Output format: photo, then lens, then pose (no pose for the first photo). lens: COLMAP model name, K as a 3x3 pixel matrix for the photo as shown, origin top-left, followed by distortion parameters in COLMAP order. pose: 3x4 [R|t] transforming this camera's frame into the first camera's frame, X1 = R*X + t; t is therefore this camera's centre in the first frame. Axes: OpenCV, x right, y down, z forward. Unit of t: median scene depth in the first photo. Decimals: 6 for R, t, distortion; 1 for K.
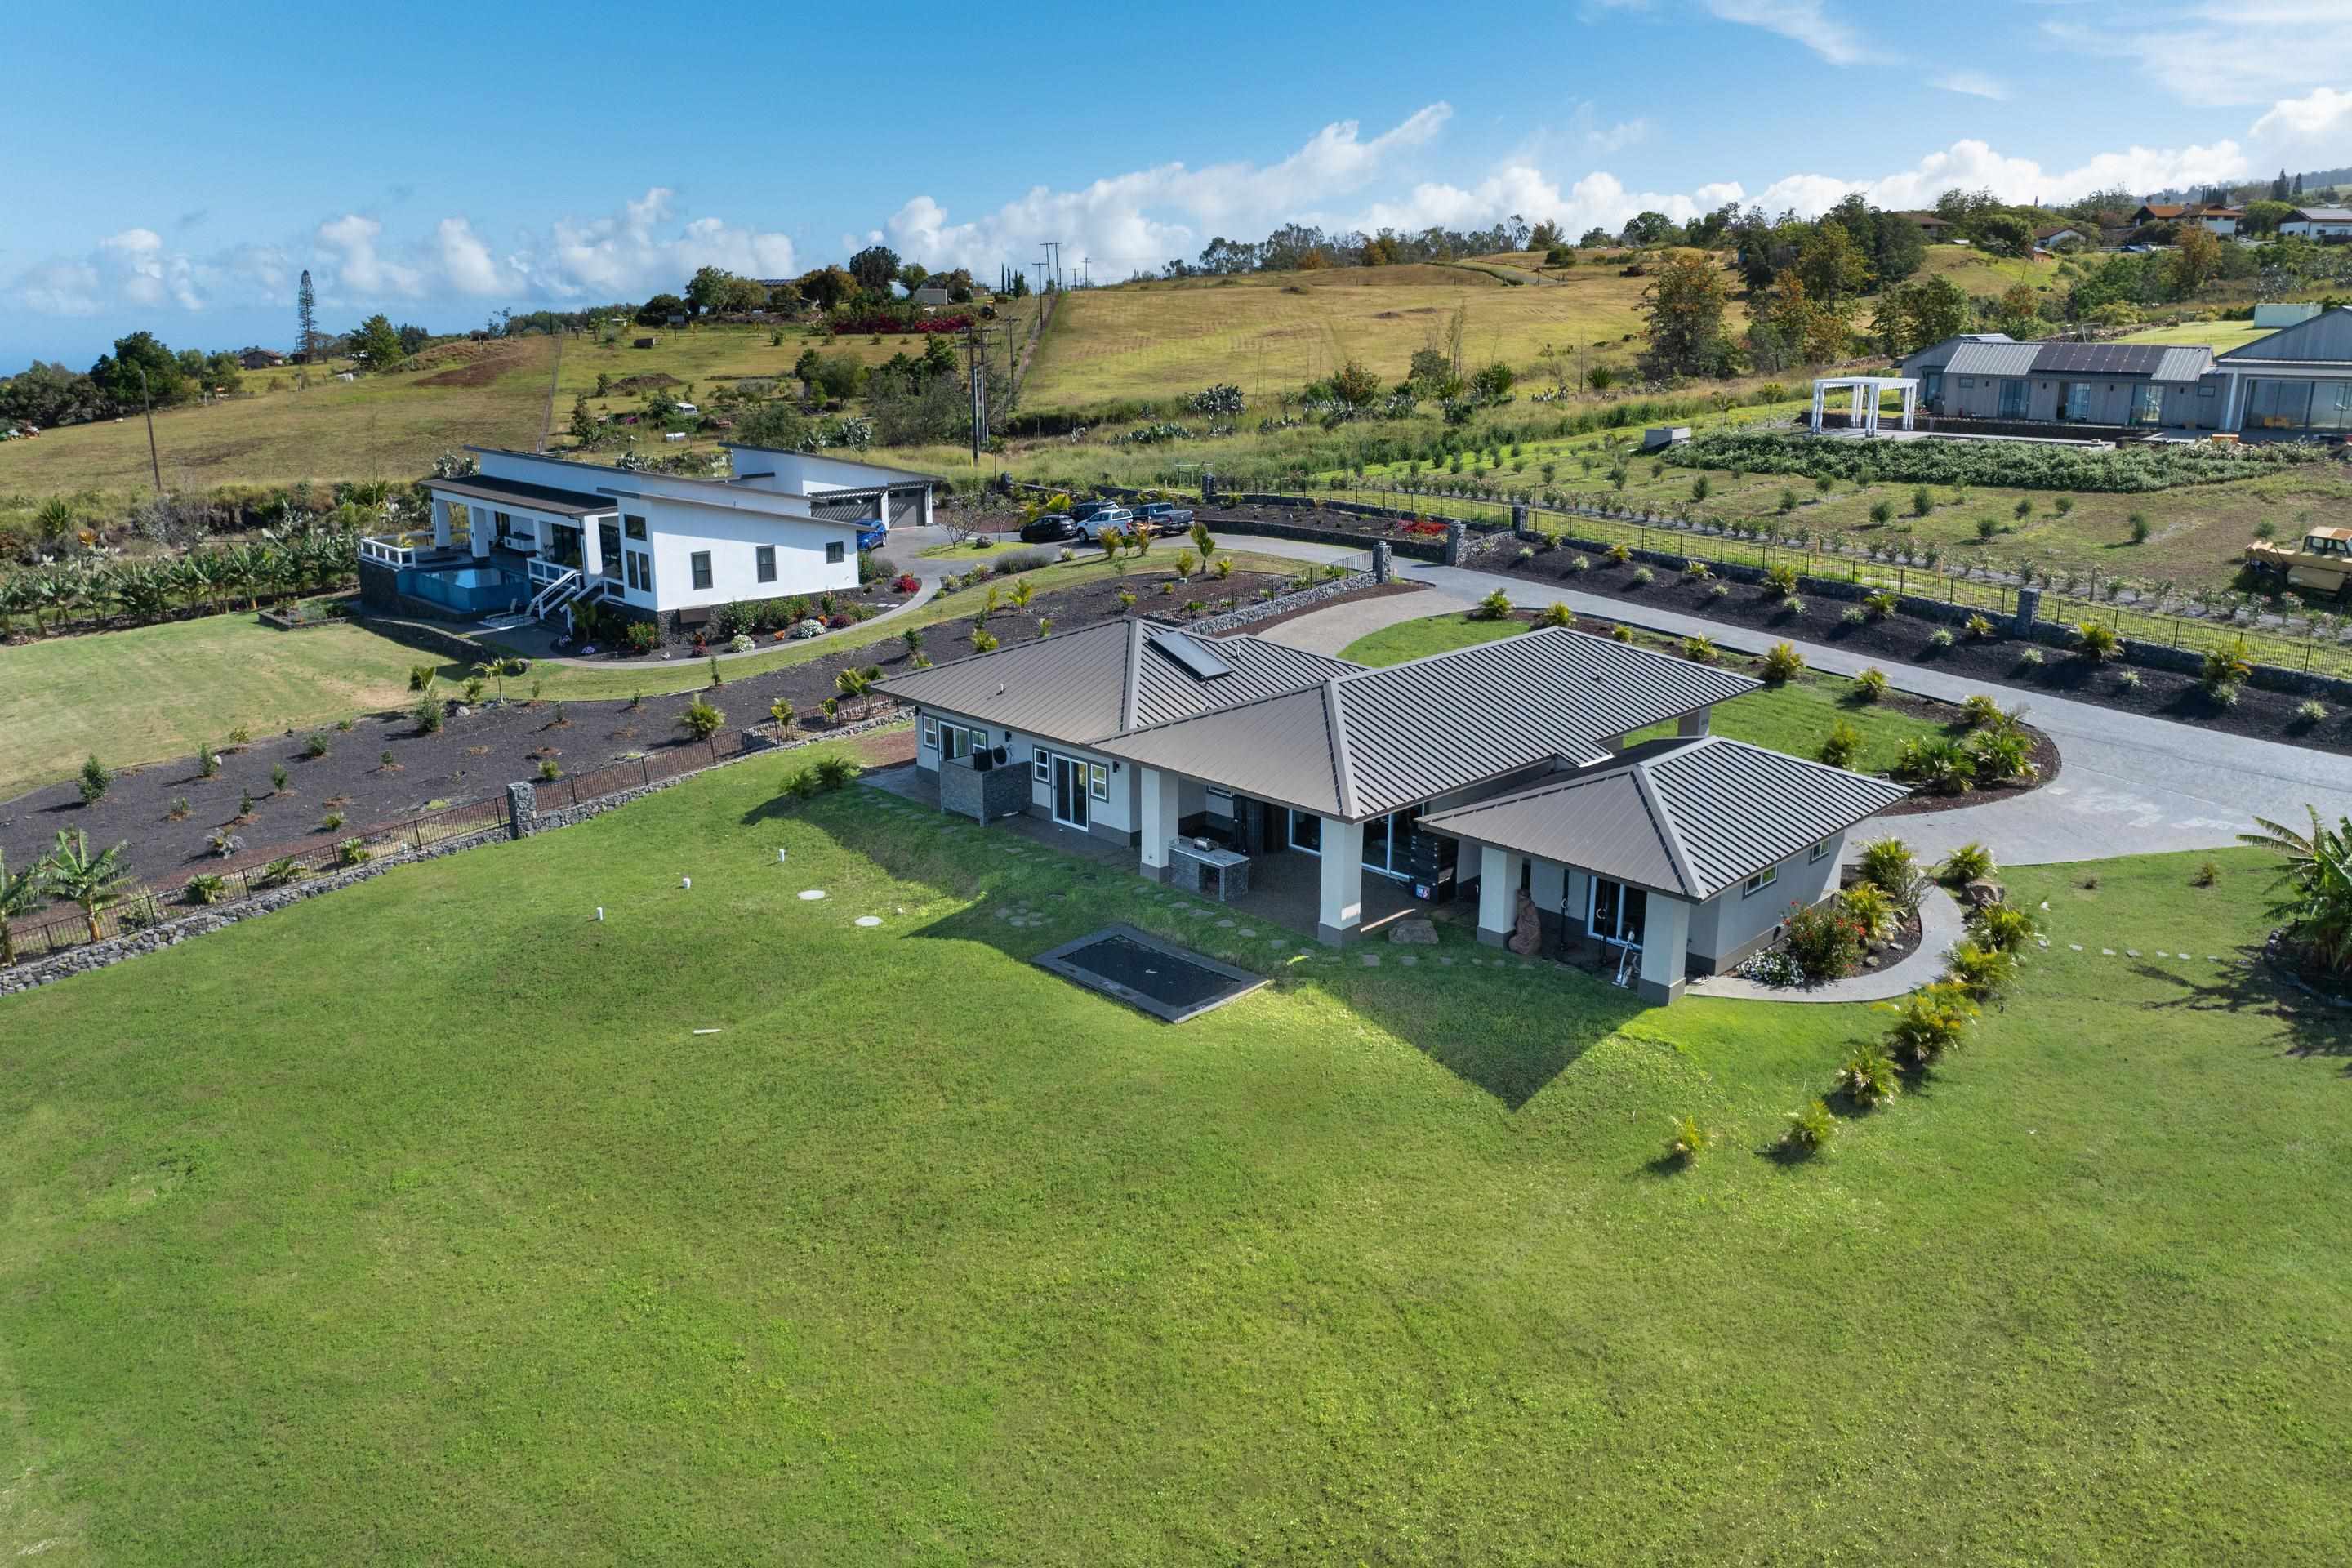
lens RADIAL K [[1629.0, 0, 1176.5], [0, 1629.0, 766.2], [0, 0, 1]] dist [-0.039353, 0.007201]
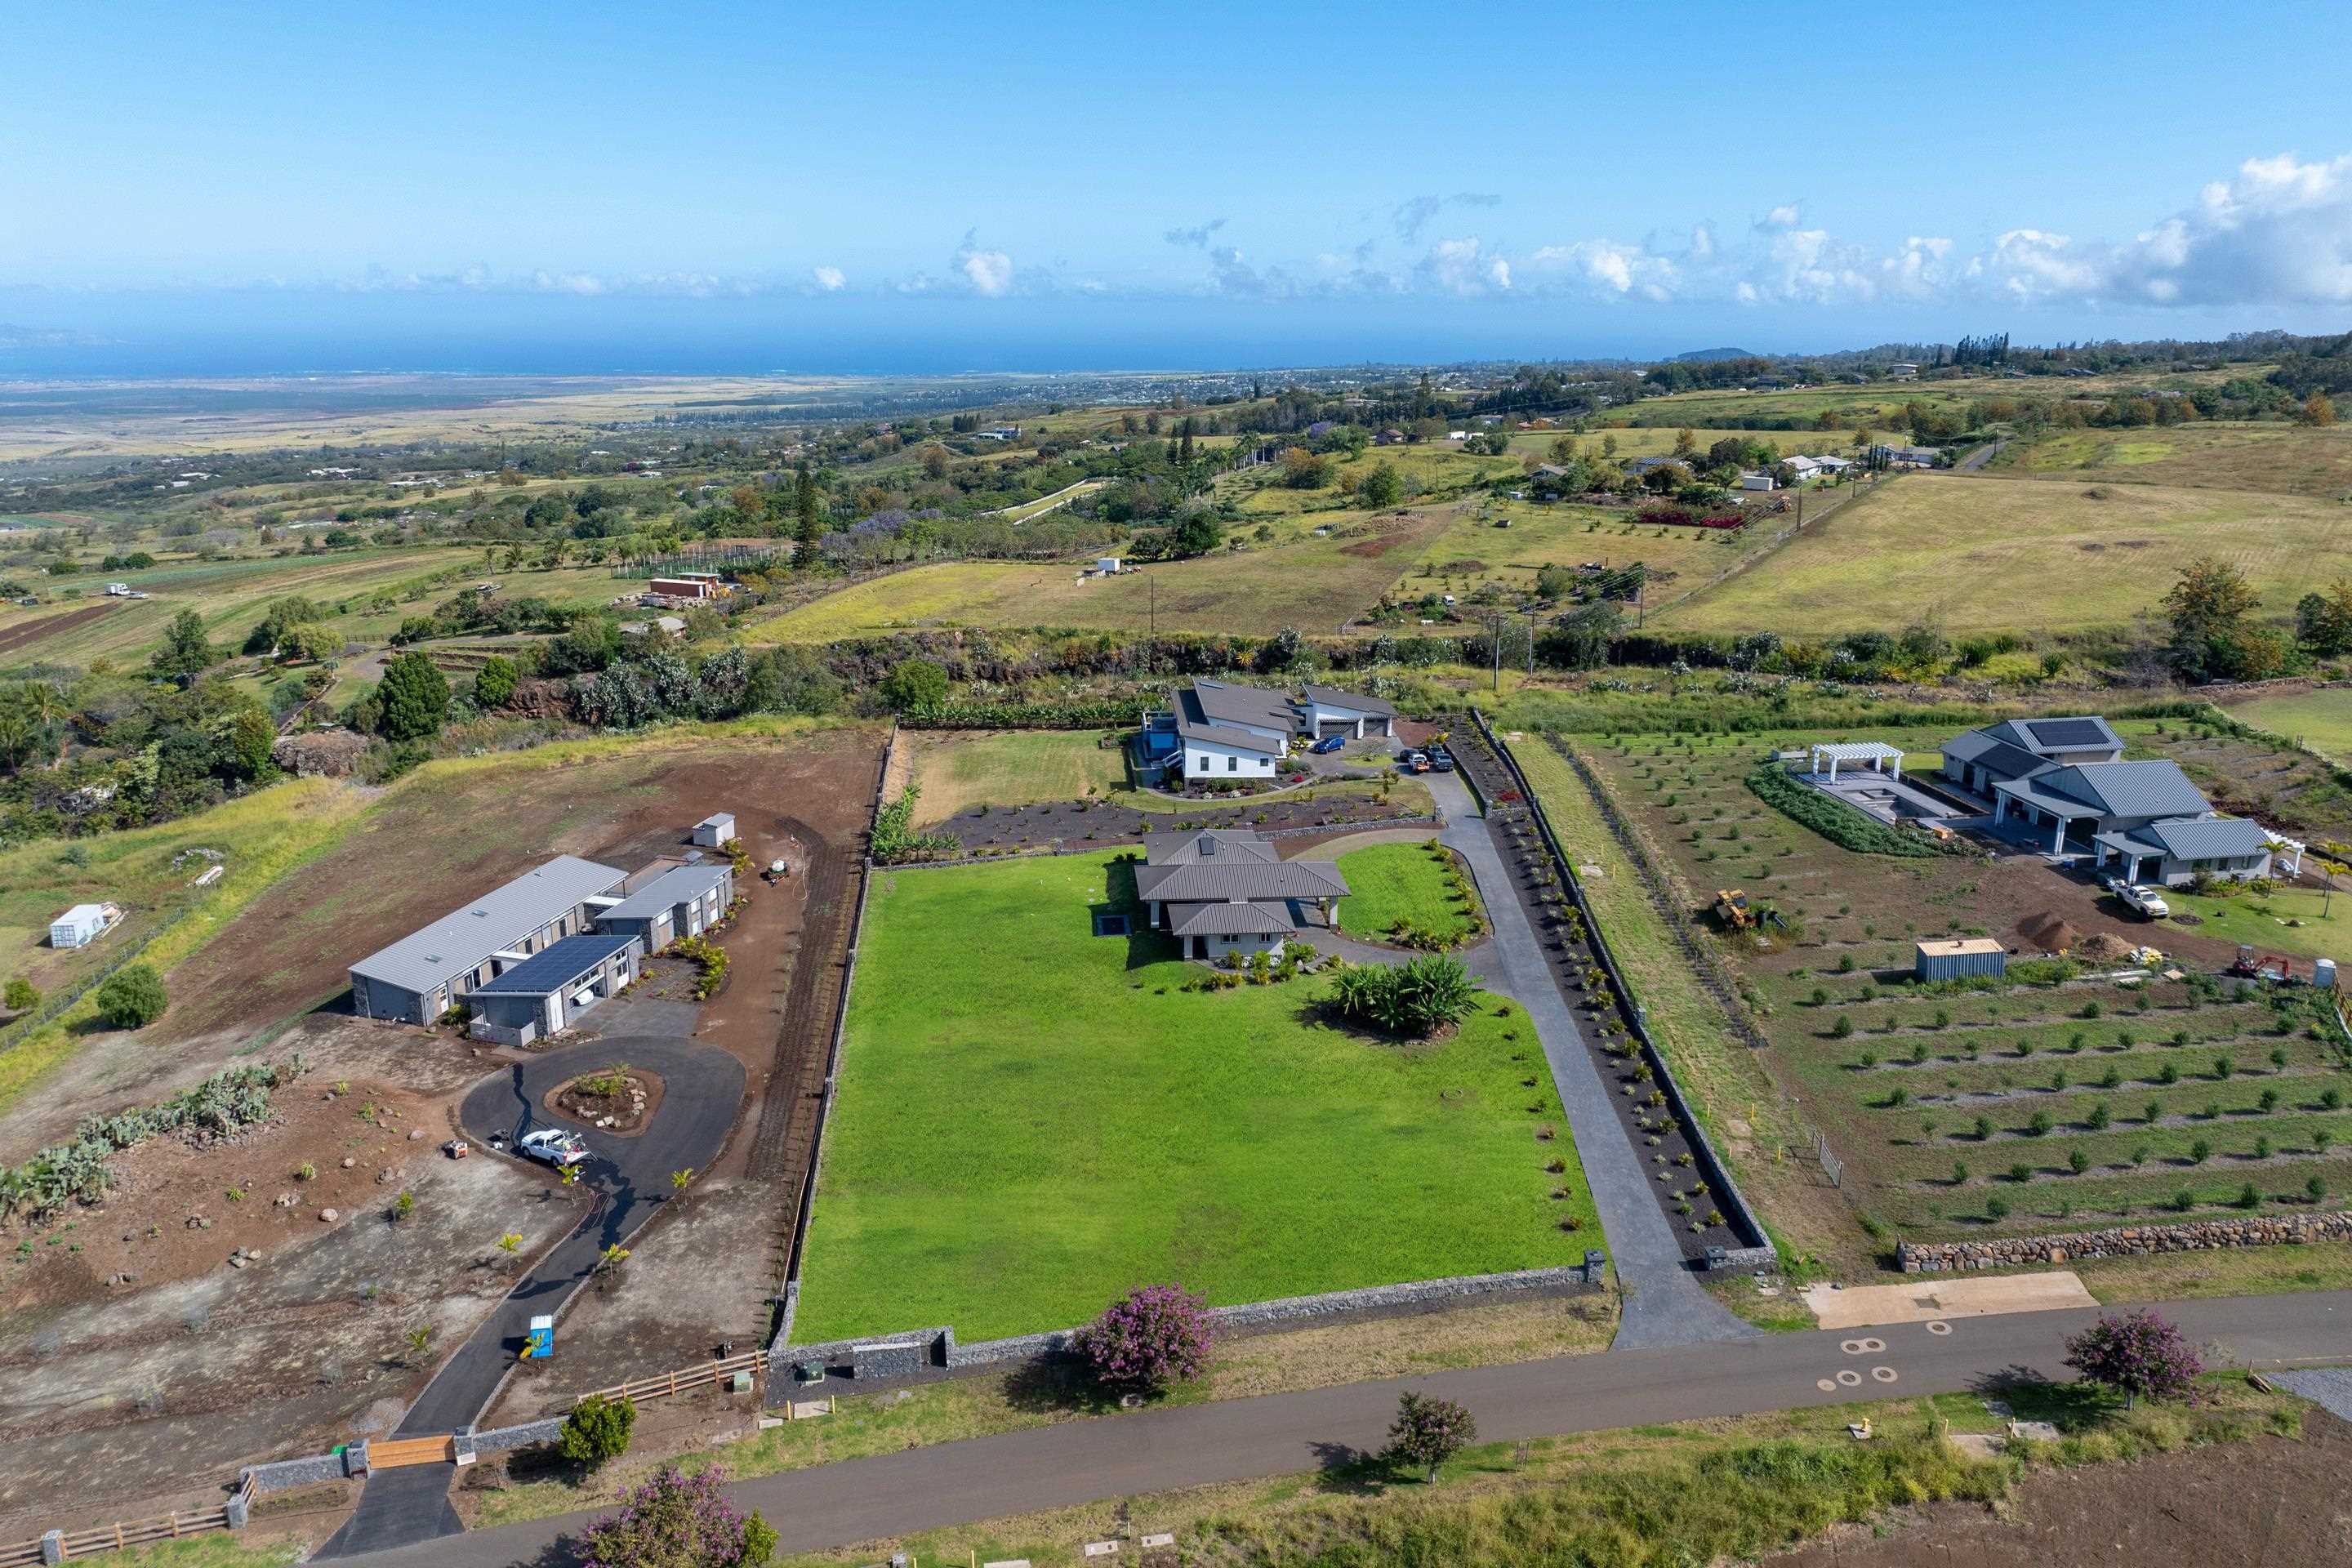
lens RADIAL K [[1629.0, 0, 1172.1], [0, 1629.0, 786.3], [0, 0, 1]] dist [-0.039353, 0.007201]
pose [[0.760107, 0.189107, -0.621672, 1.297408], [-0.178098, 0.980709, 0.080566, -0.288564], [0.624915, 0.049479, 0.779123, -1.056004]]
